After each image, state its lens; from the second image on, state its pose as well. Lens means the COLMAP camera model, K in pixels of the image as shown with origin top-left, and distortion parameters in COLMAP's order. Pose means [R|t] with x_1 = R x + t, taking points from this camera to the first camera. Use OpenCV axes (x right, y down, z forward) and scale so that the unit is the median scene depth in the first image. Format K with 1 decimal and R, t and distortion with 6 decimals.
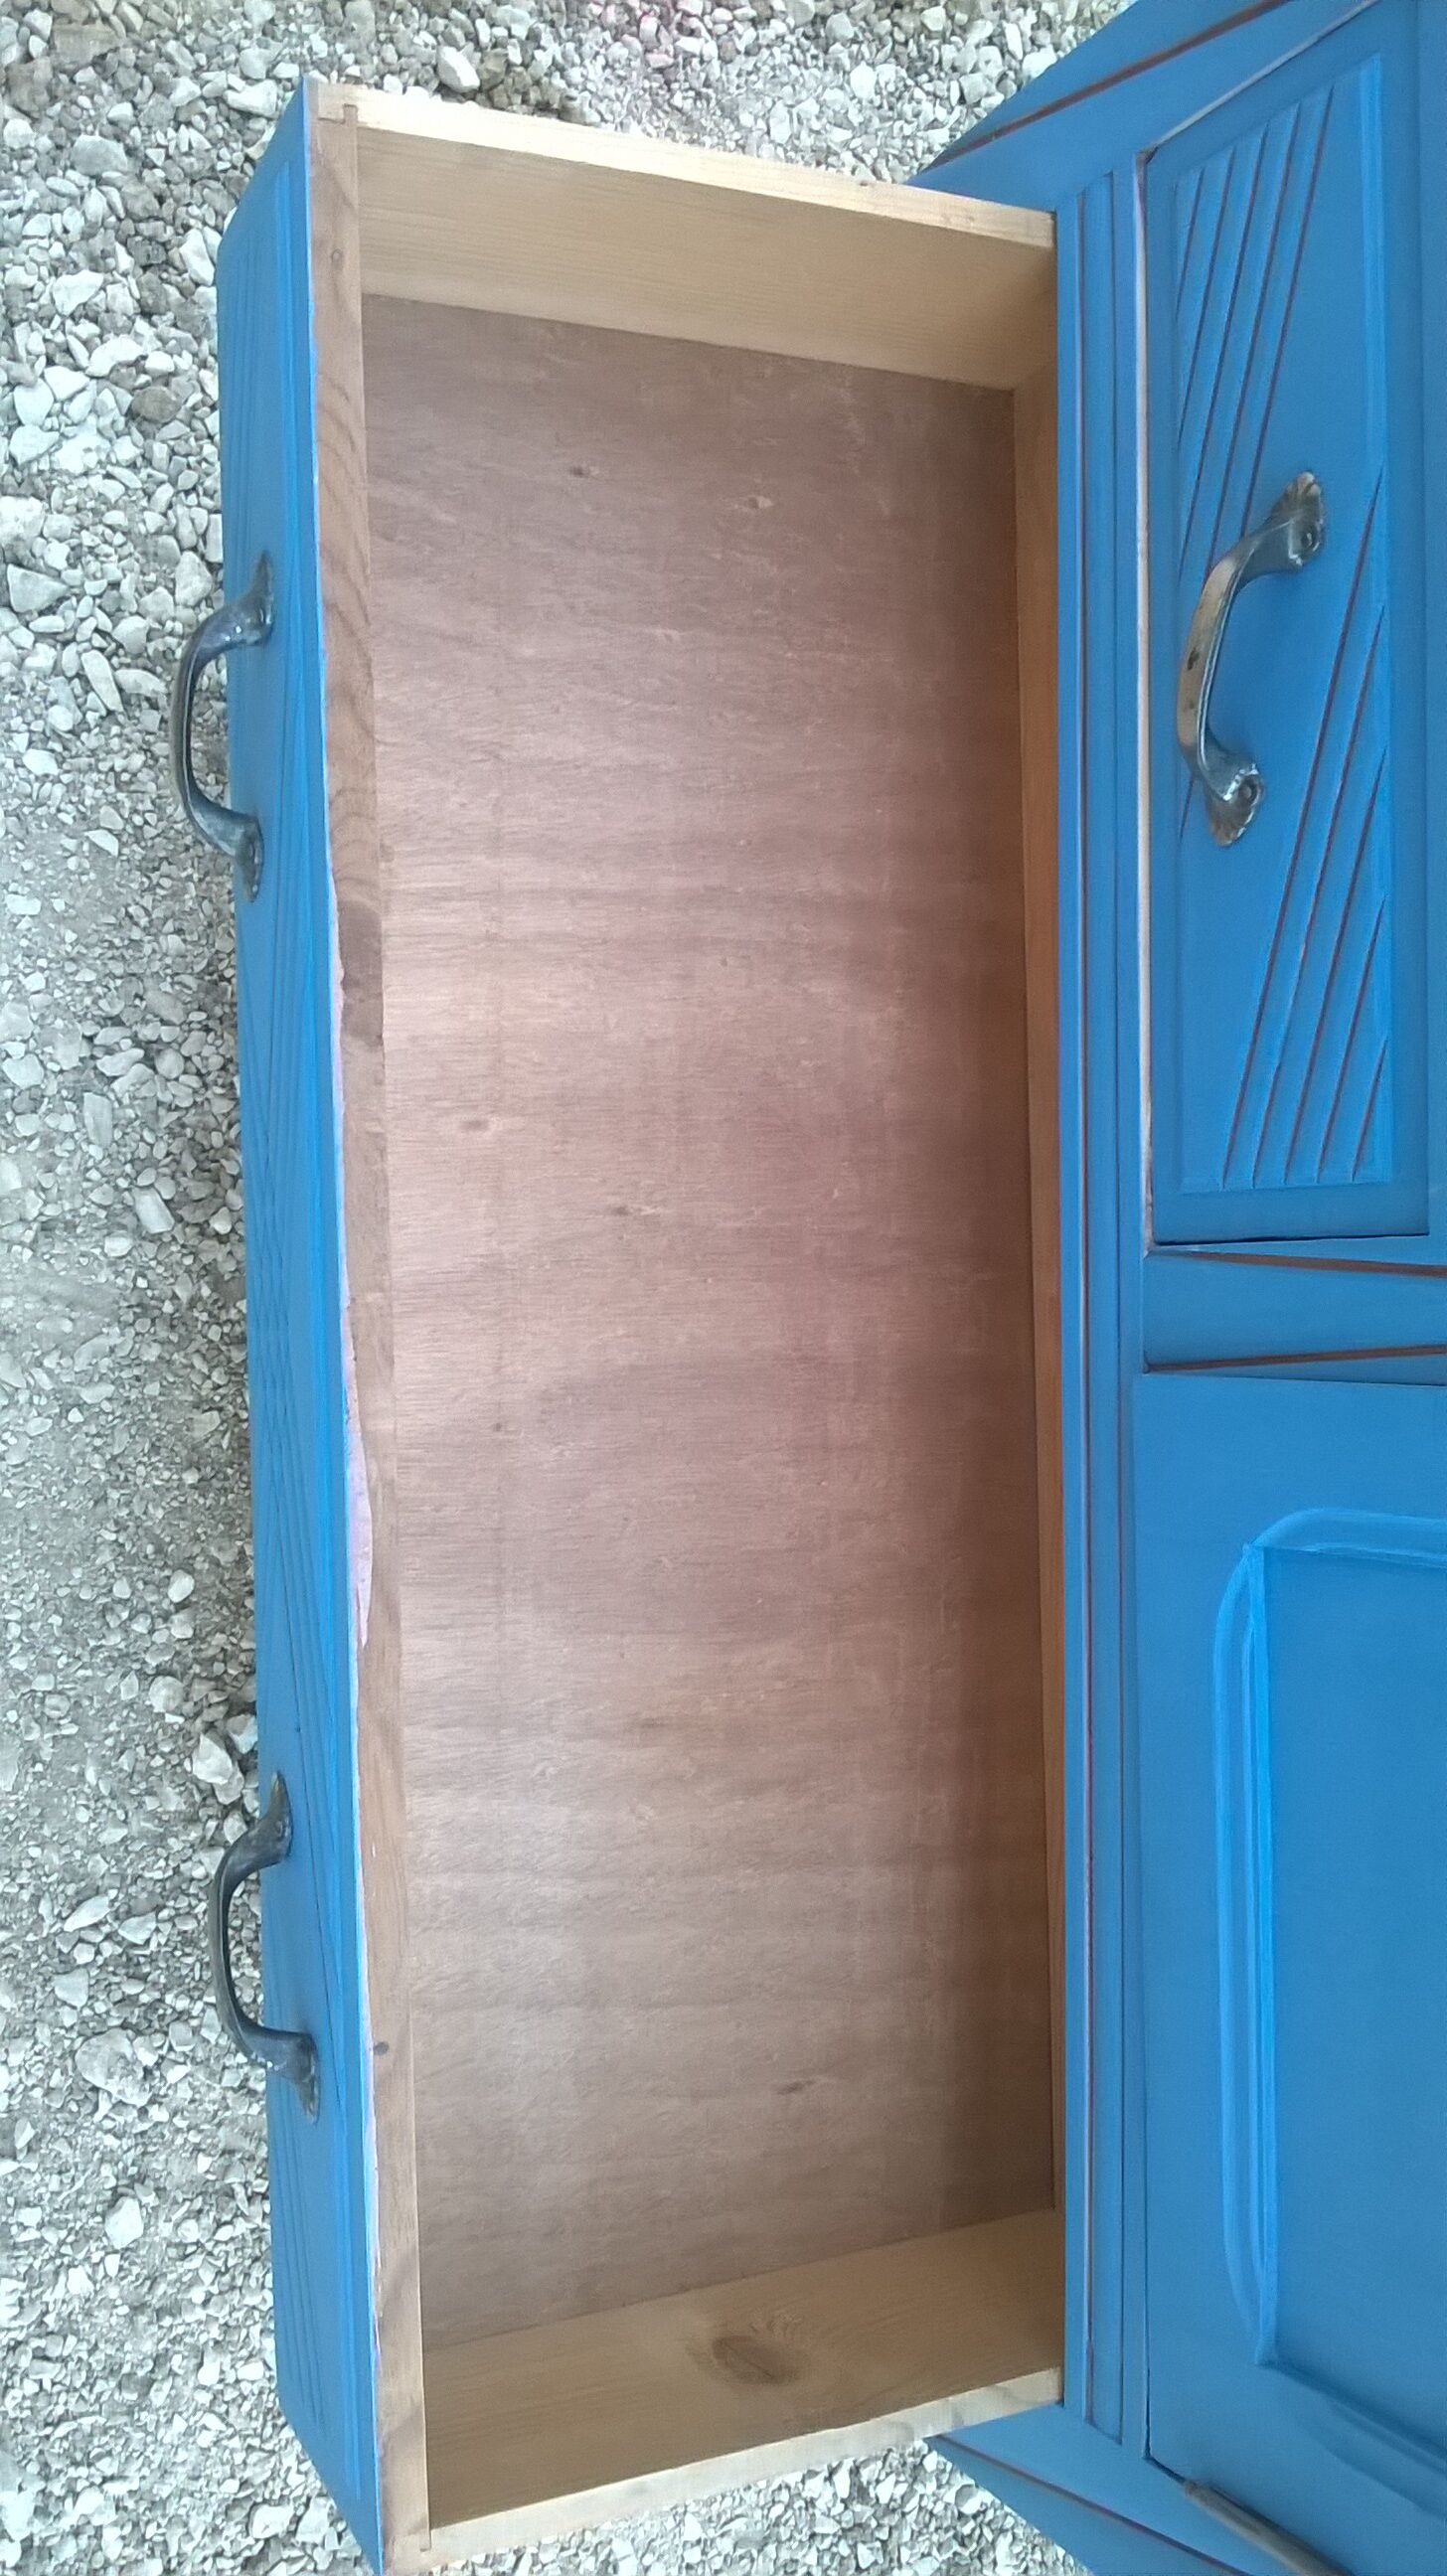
lens RADIAL K [[2303.4, 0, 723.5], [0, 2303.4, 1288.0], [0, 0, 1]] dist [0.035304, -0.174518]
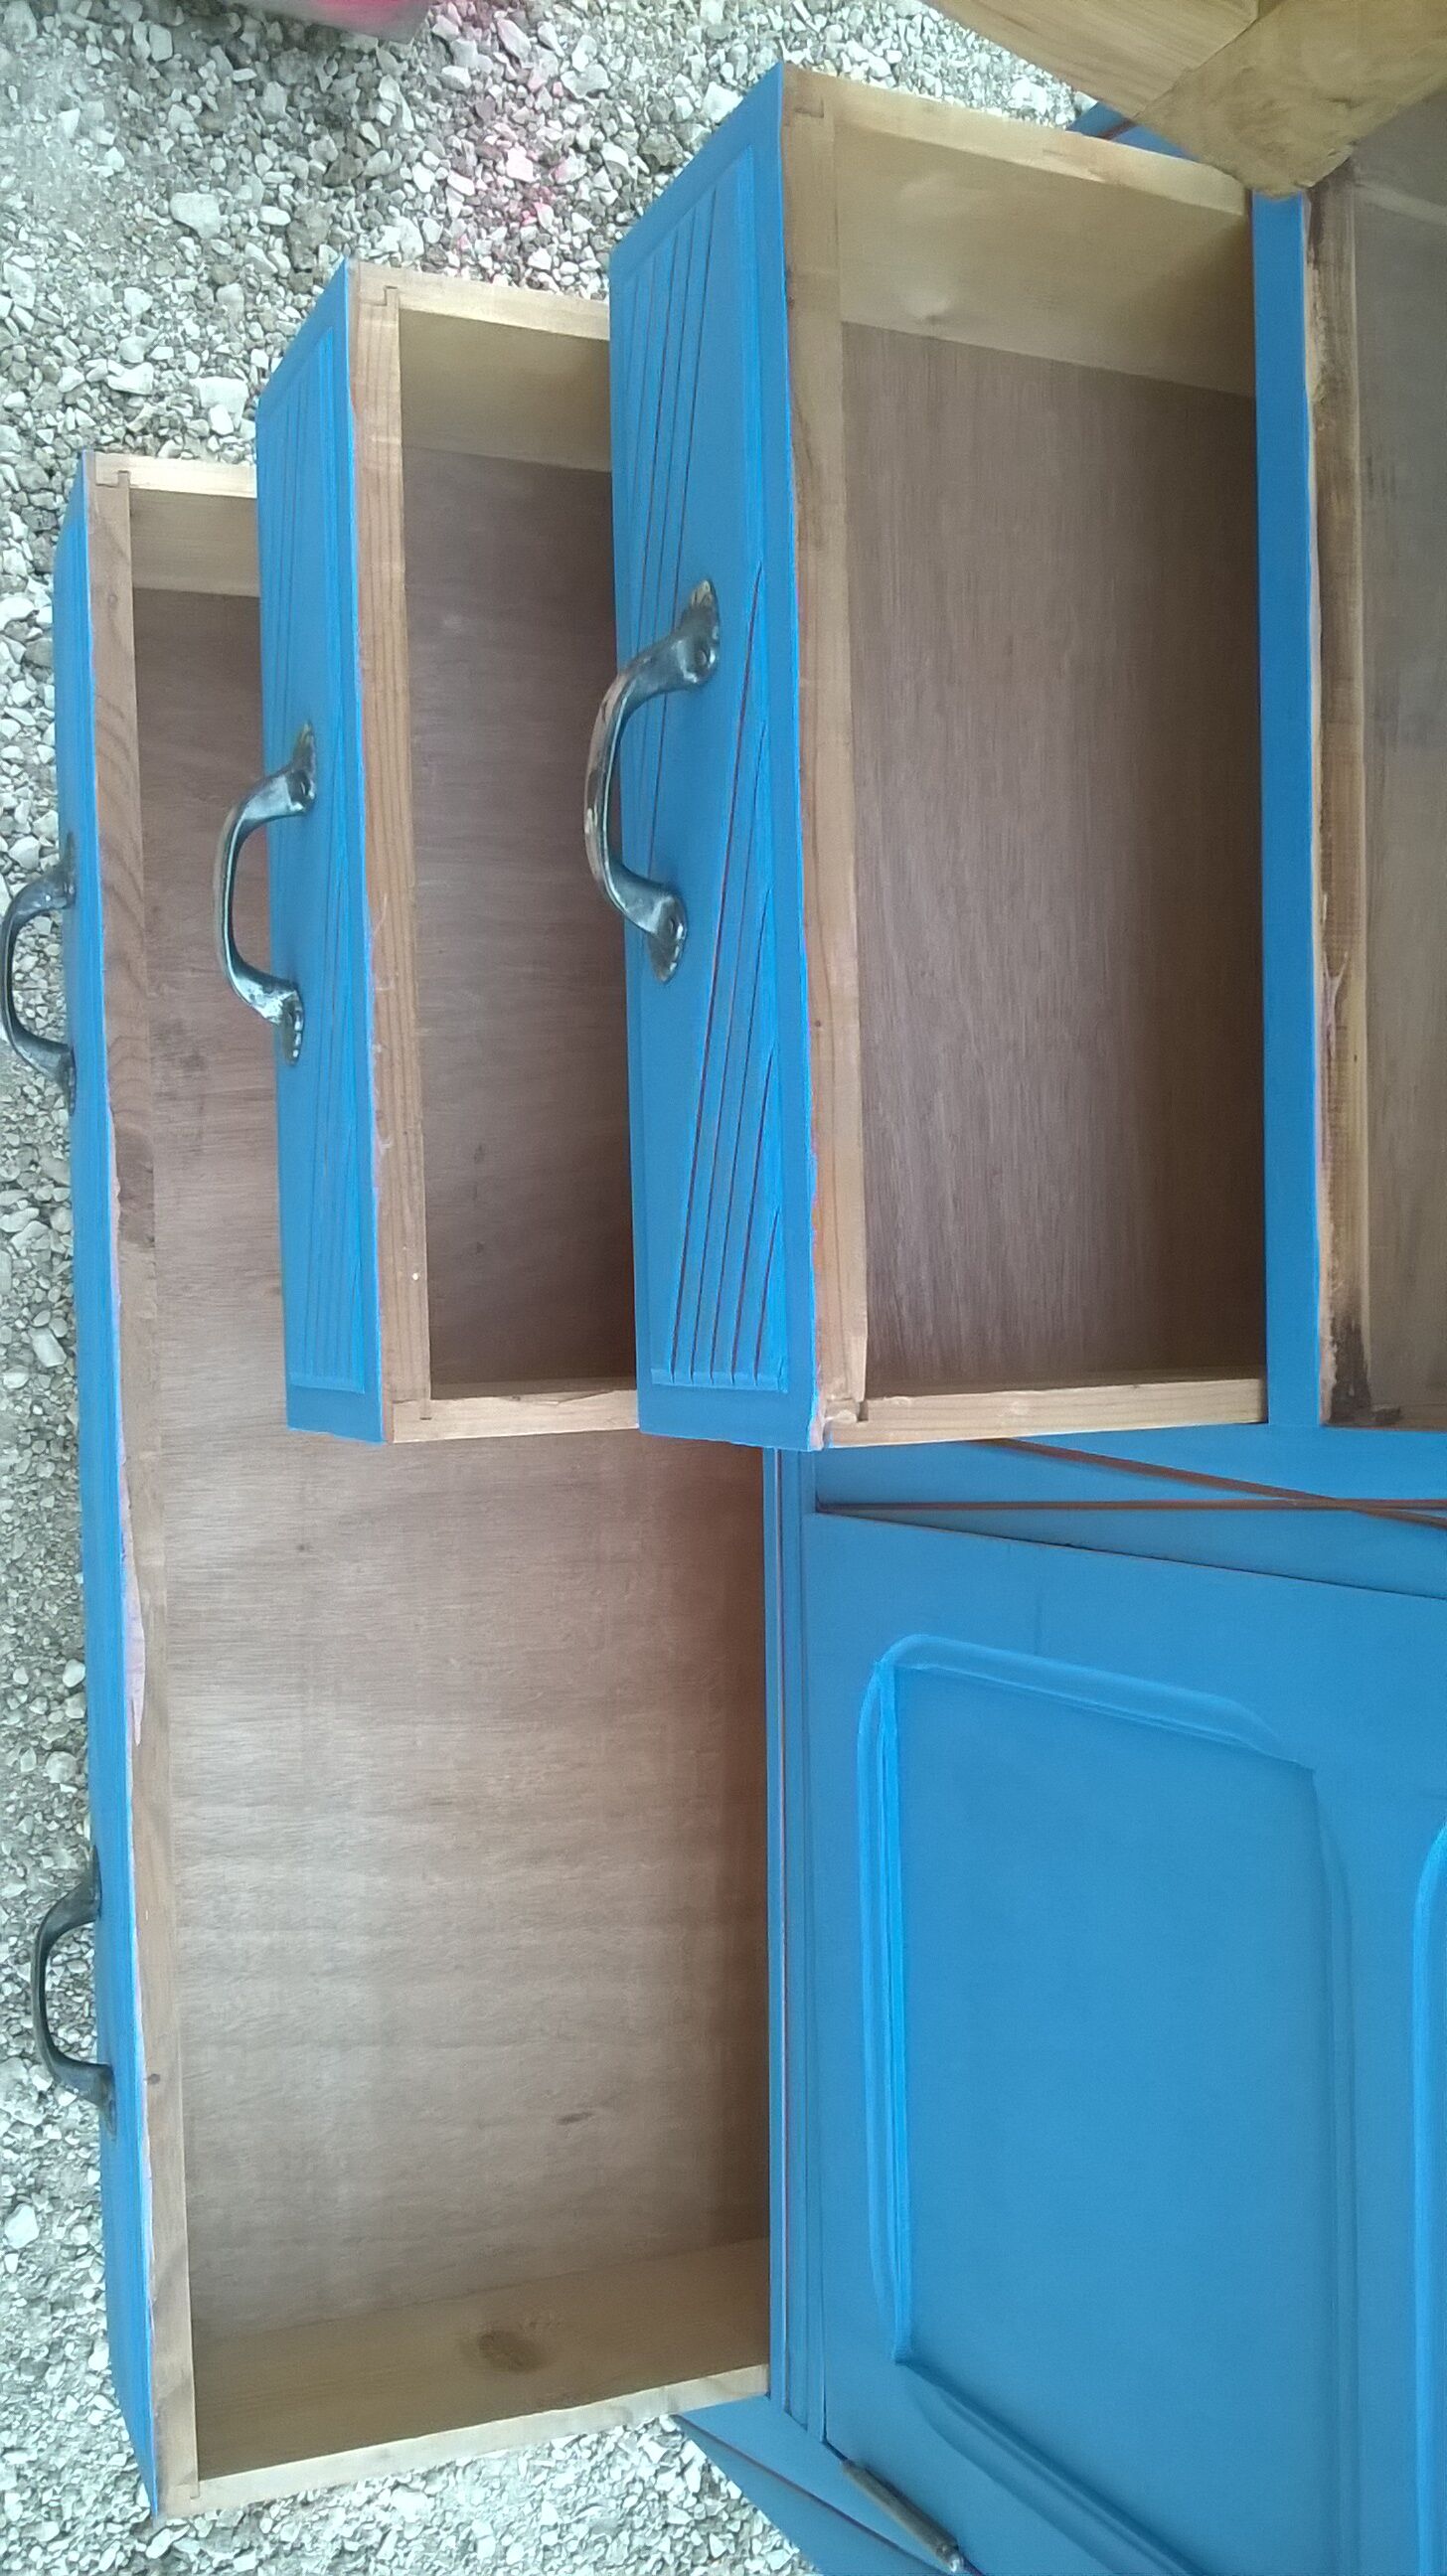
lens RADIAL K [[2311.1, 0, 723.5], [0, 2311.1, 1288.0], [0, 0, 1]] dist [0.029664, -0.159129]
pose [[0.998599, -0.004322, -0.052741, 0.153082], [0.003678, 0.999917, -0.012310, -0.048343], [0.052790, 0.012099, 0.998532, -0.139708]]
